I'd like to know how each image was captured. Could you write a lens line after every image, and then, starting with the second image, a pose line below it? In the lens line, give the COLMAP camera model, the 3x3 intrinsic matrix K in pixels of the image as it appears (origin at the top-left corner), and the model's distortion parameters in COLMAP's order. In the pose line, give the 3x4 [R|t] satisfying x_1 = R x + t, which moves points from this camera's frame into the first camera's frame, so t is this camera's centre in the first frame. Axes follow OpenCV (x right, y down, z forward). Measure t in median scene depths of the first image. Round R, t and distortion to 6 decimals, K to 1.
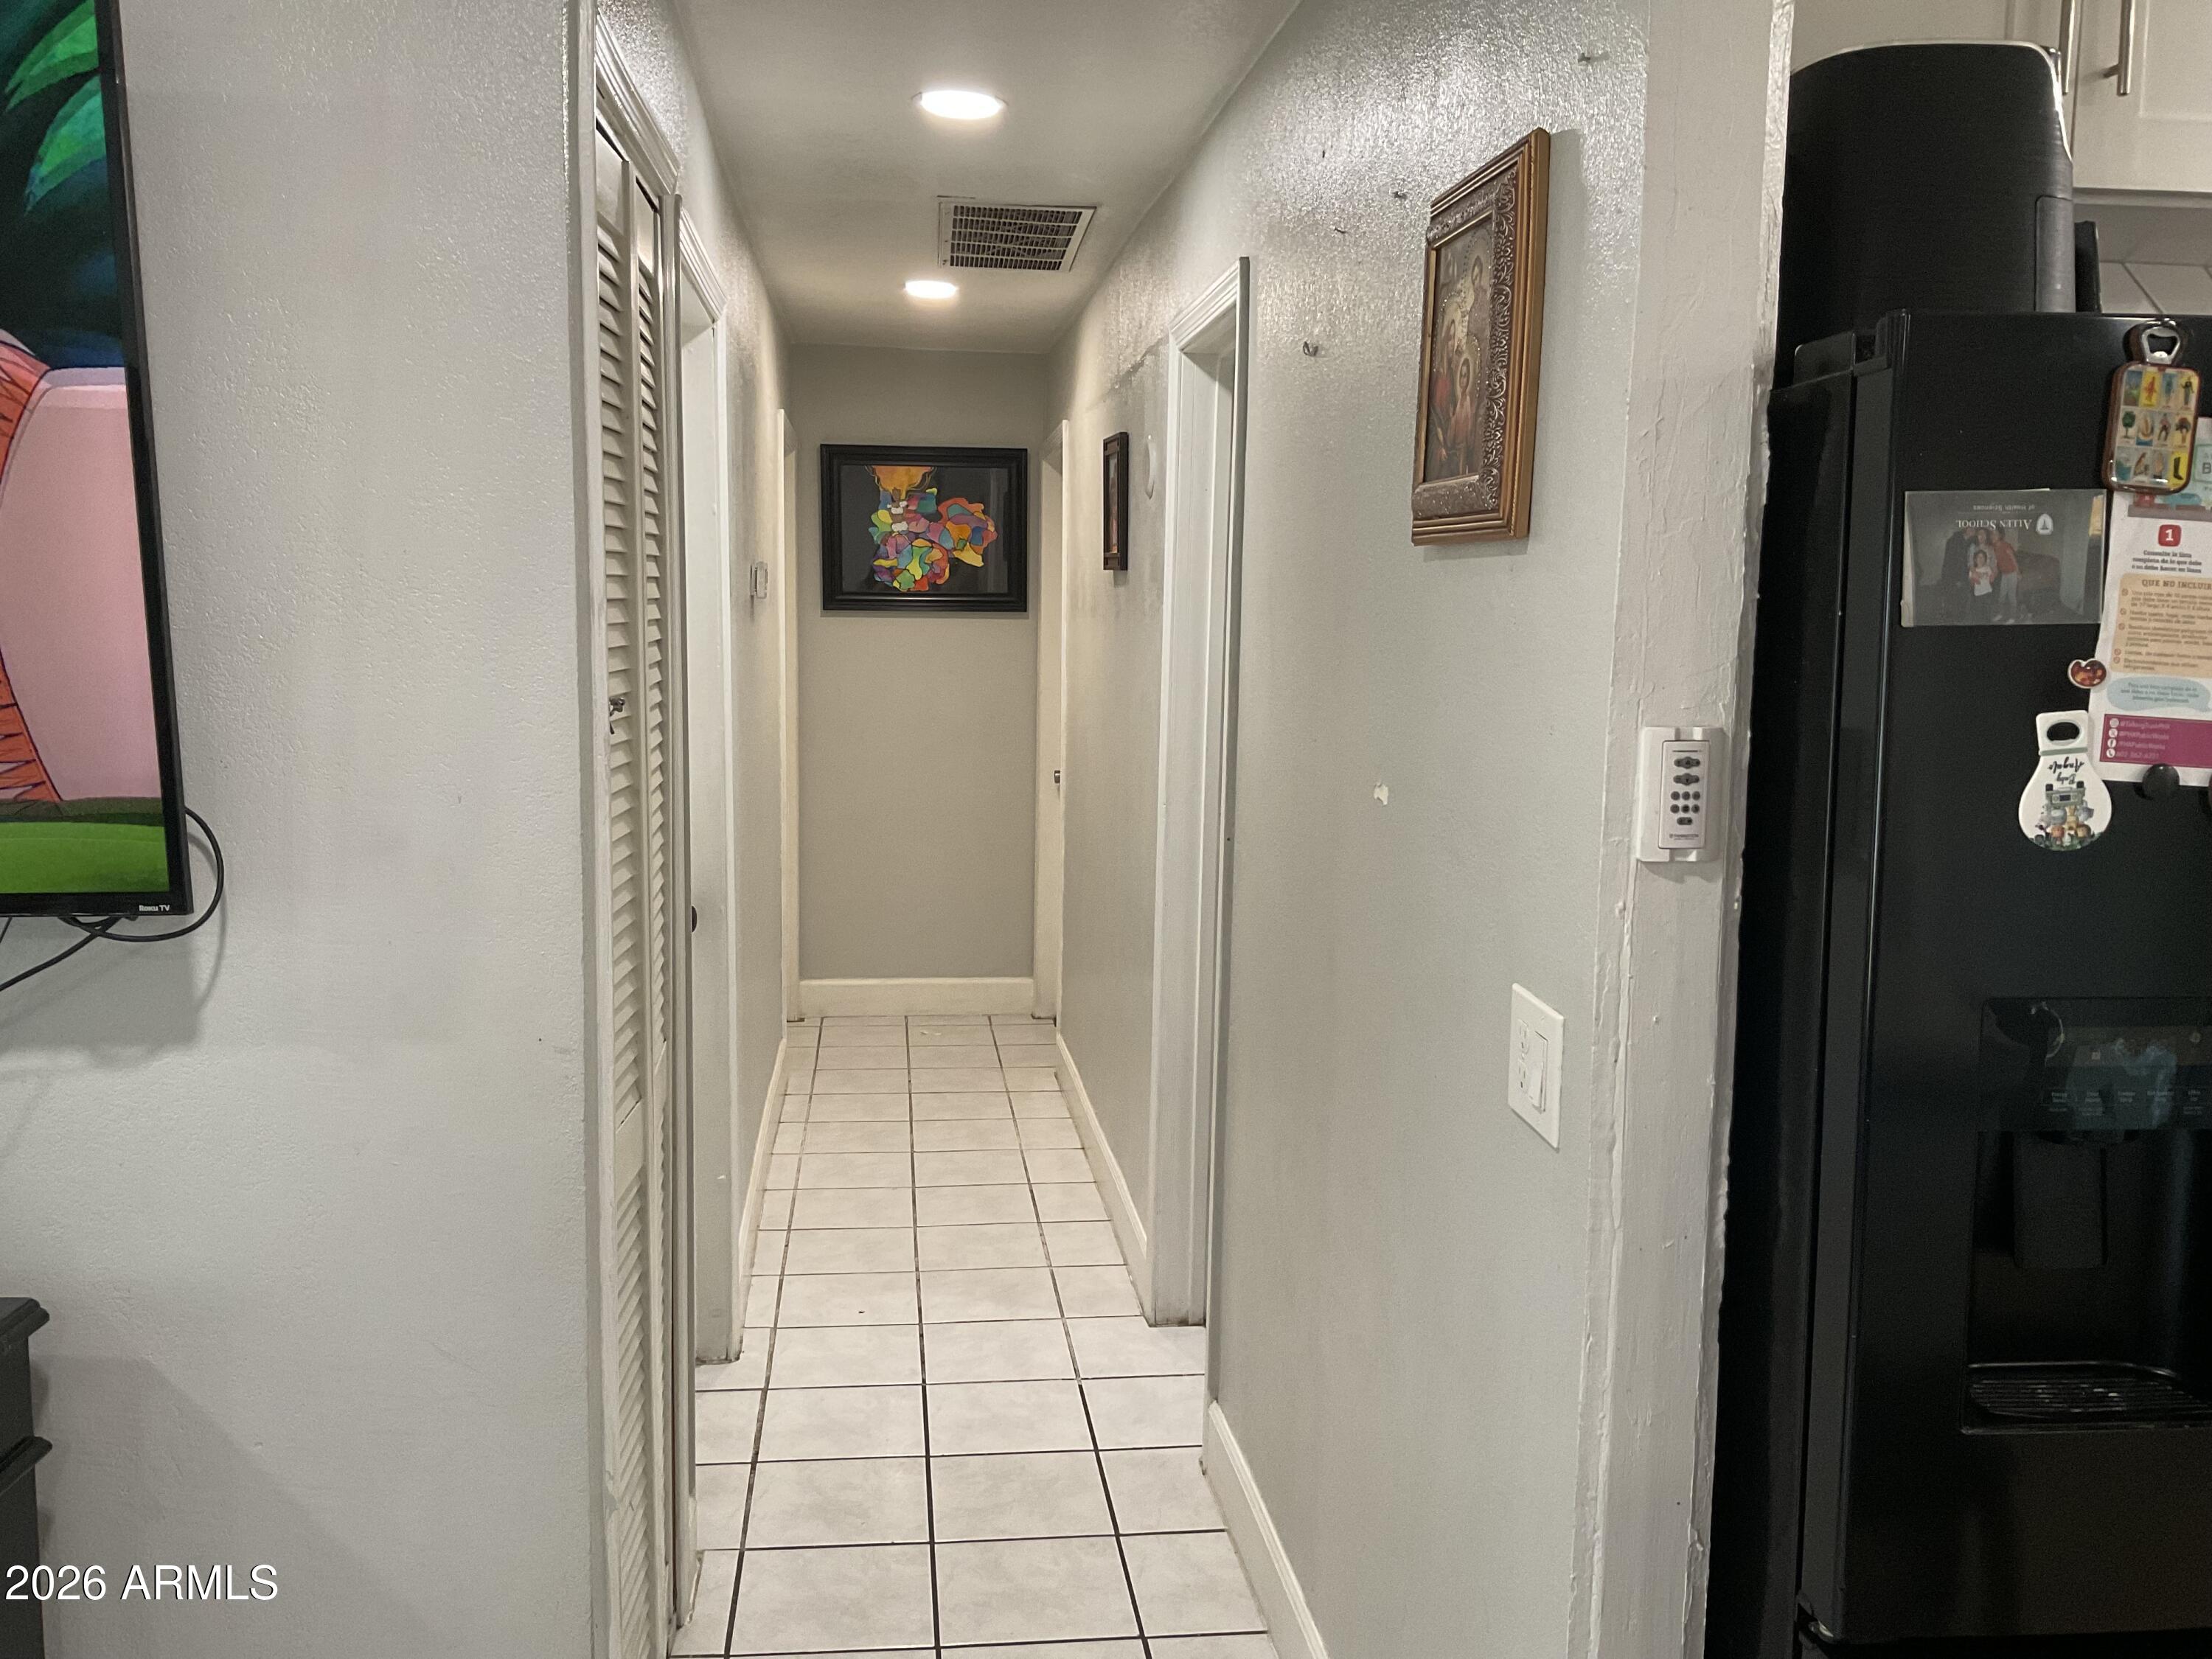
lens RADIAL K [[1830.8, 0, 1102.4], [0, 1830.8, 826.2], [0, 0, 1]] dist [0.114171, -0.225414]
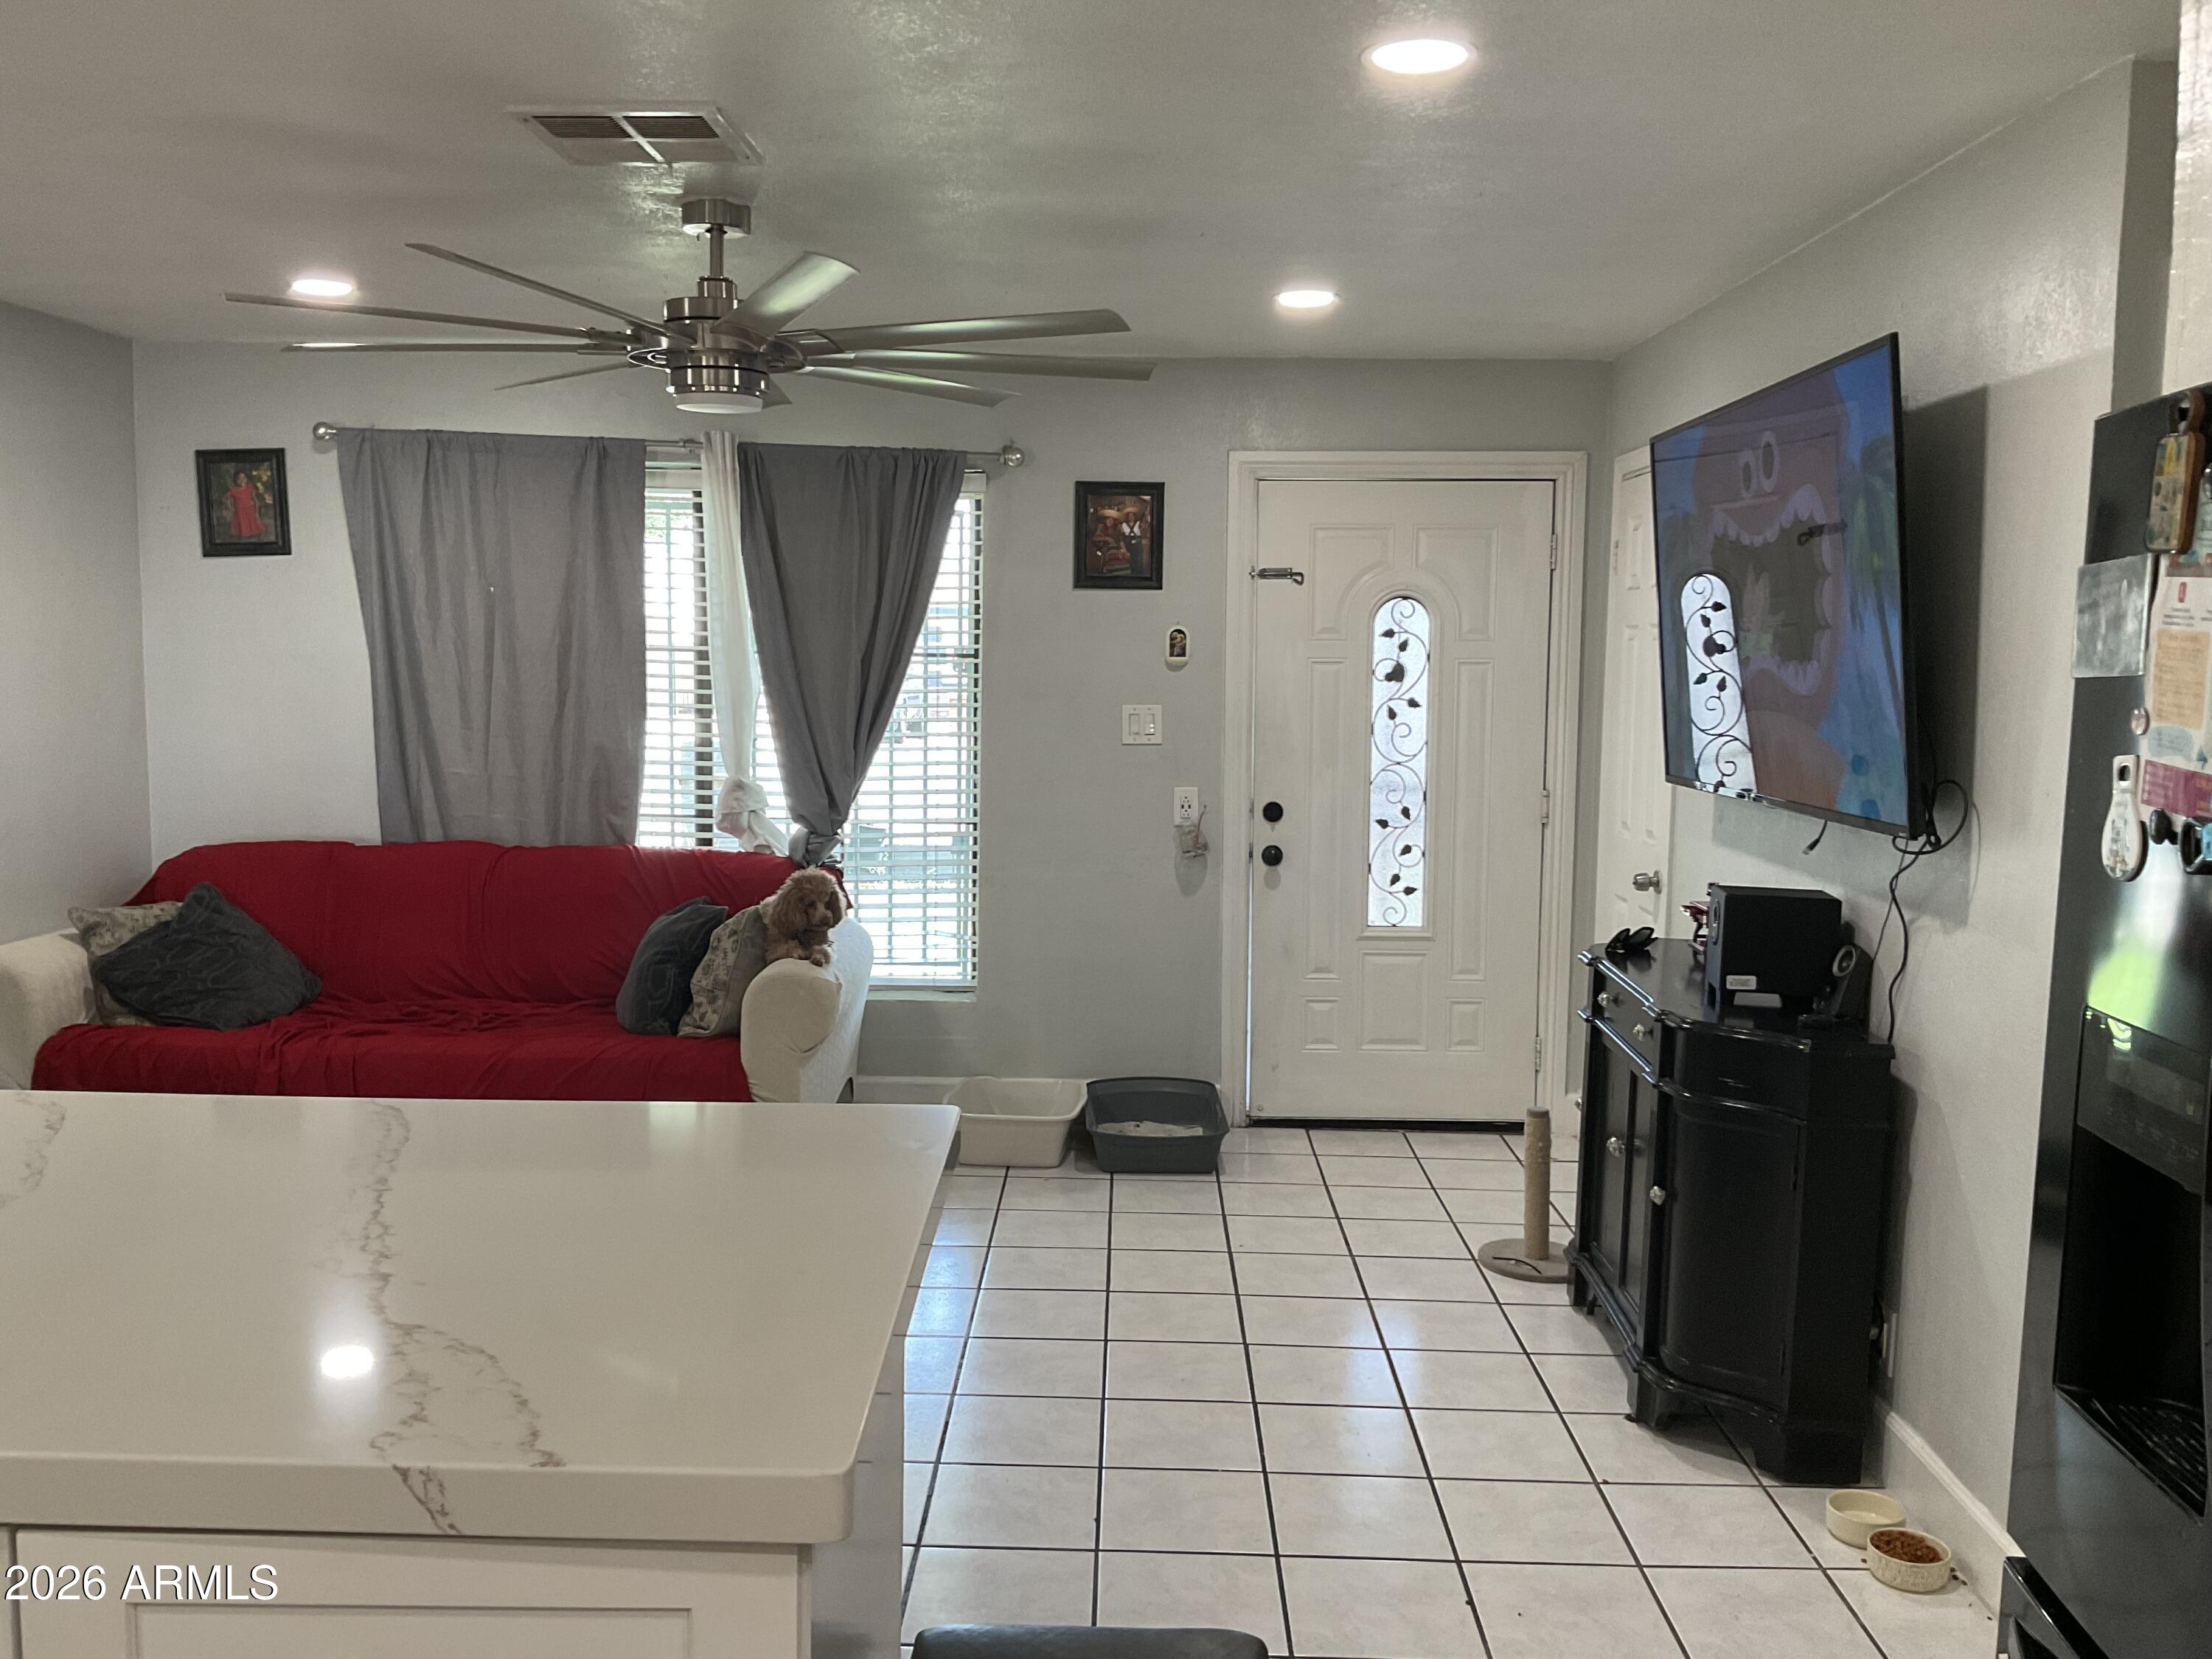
lens RADIAL K [[1826.3, 0, 1101.5], [0, 1826.3, 825.3], [0, 0, 1]] dist [0.123614, -0.259820]
pose [[-0.138208, 0.080785, -0.987103, 1.691744], [-0.129445, 0.986645, 0.098872, -0.050166], [0.981908, 0.141441, -0.125905, 0.544063]]
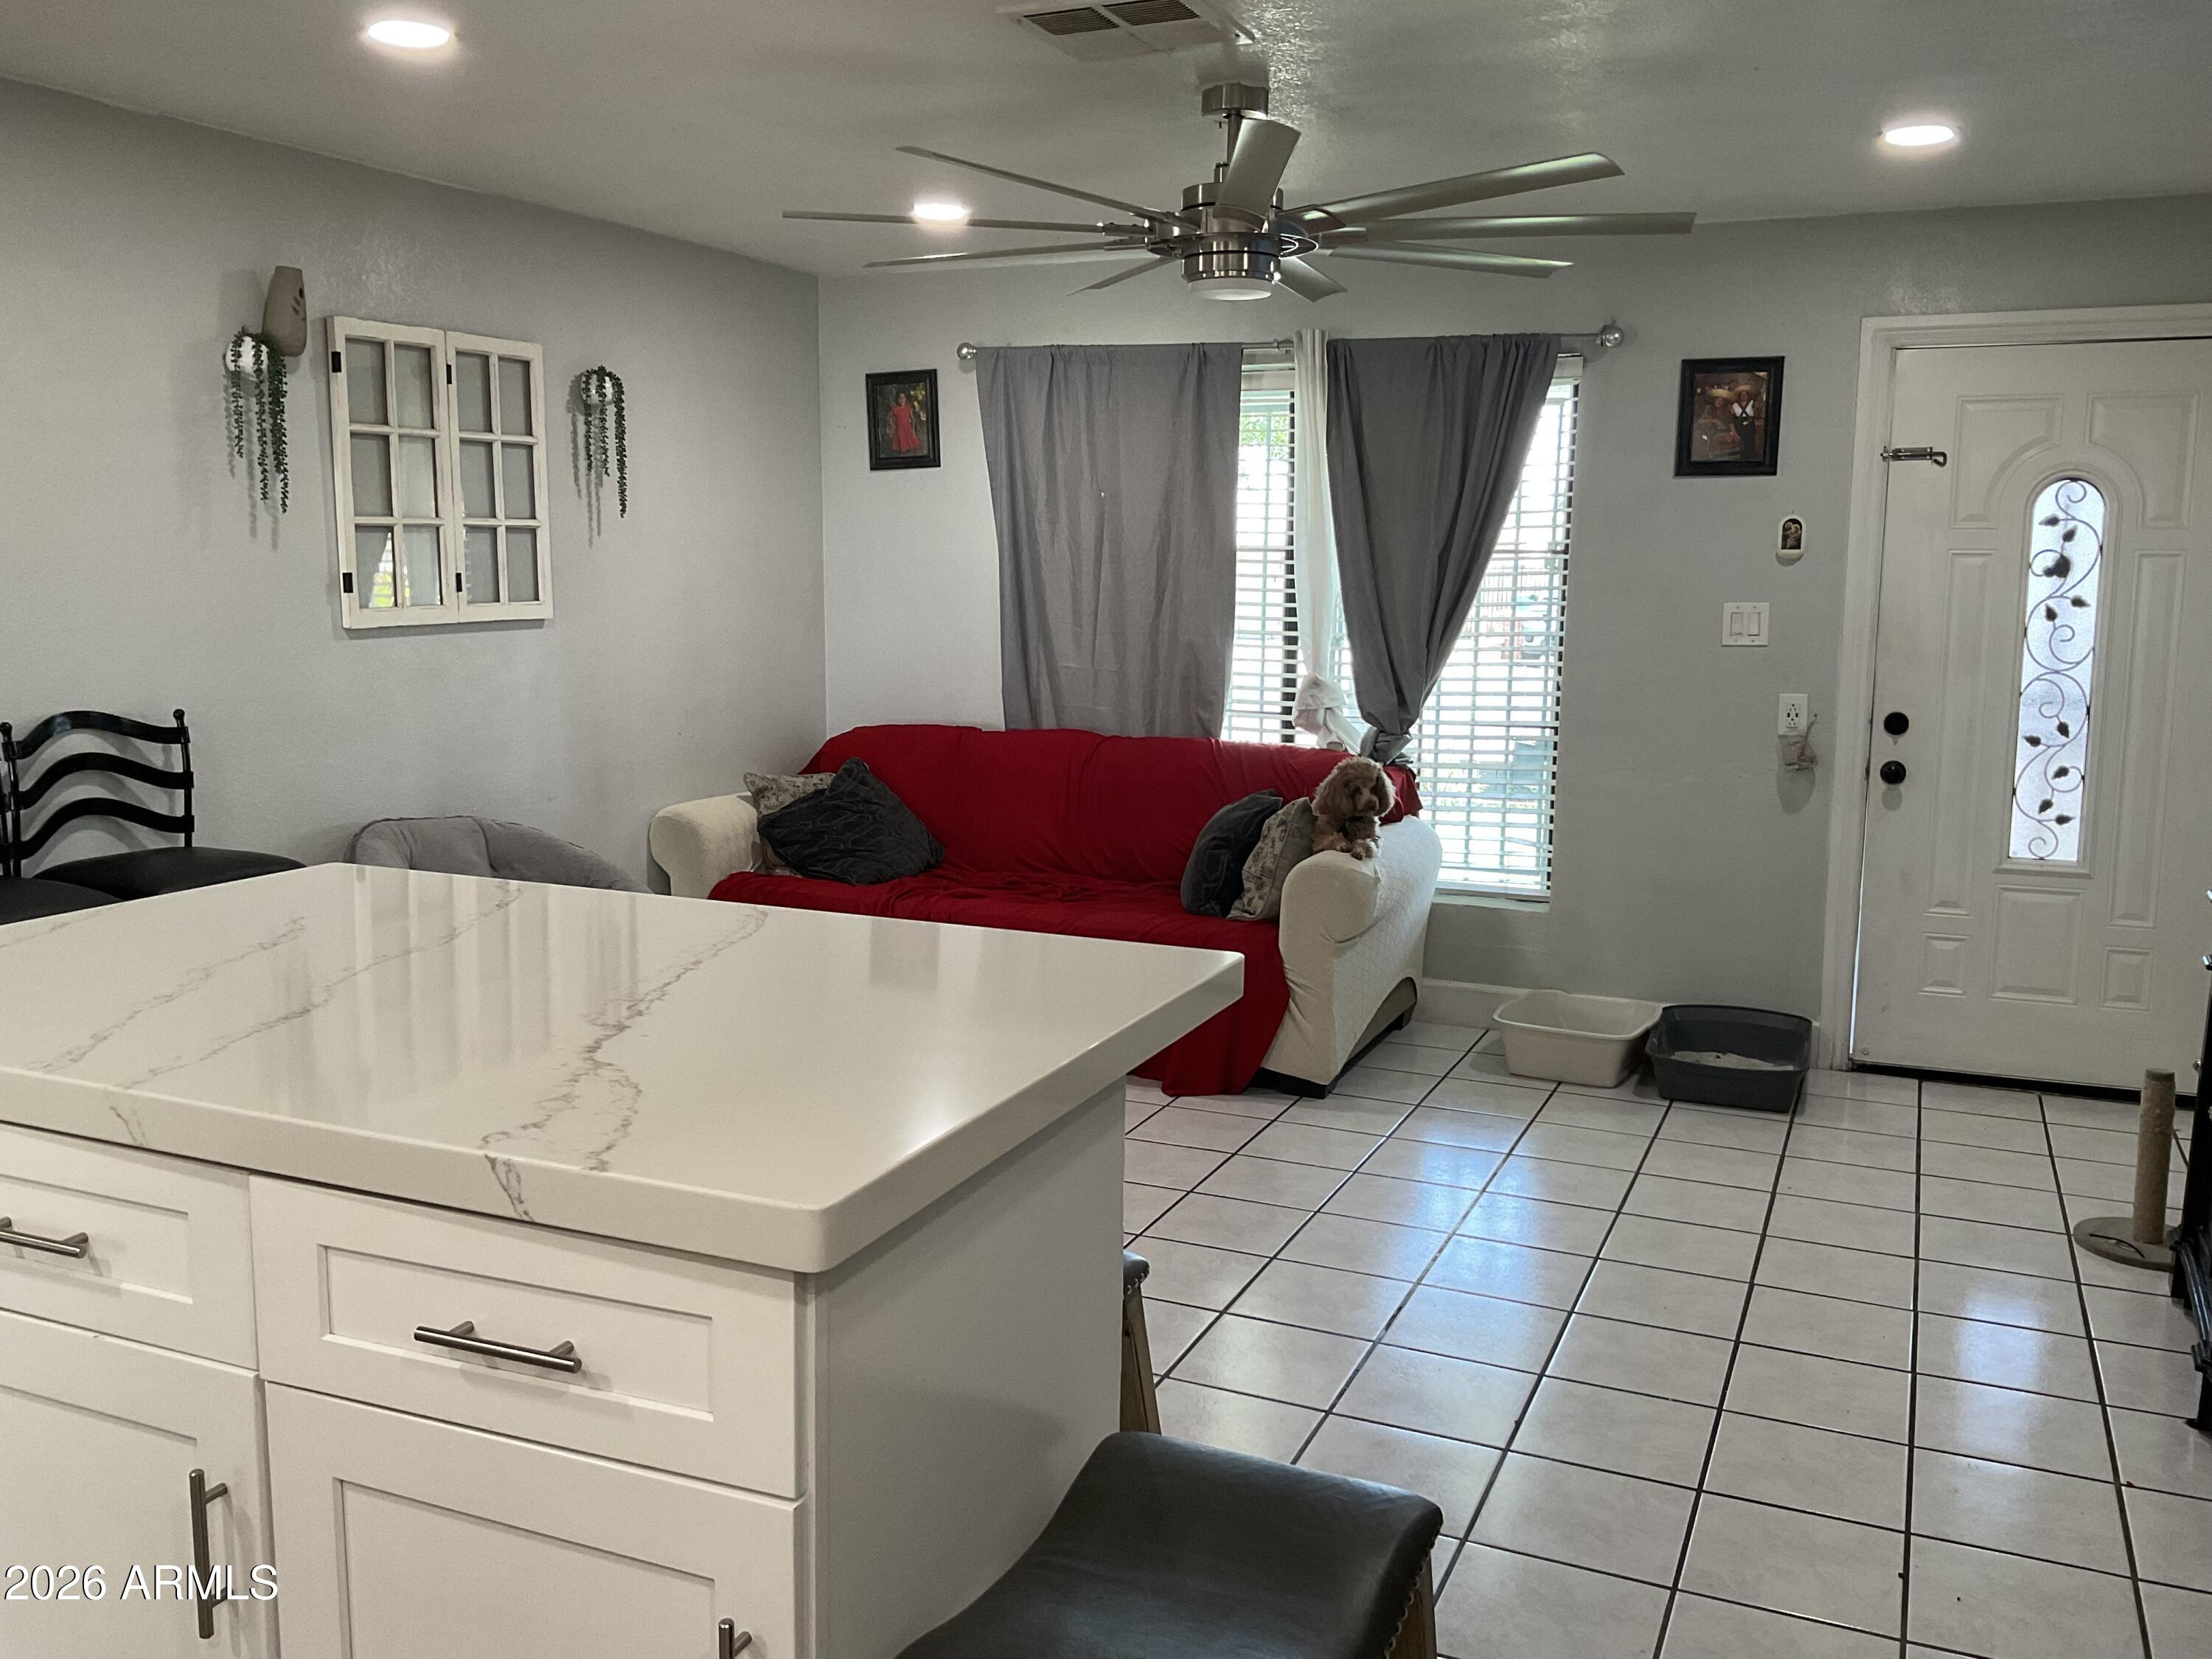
lens RADIAL K [[1826.3, 0, 1101.5], [0, 1826.3, 825.3], [0, 0, 1]] dist [0.123614, -0.259820]
pose [[-0.512413, 0.101539, -0.852715, 1.581384], [-0.116533, 0.975577, 0.186195, -0.030295], [0.850795, 0.194778, -0.488066, 0.888127]]
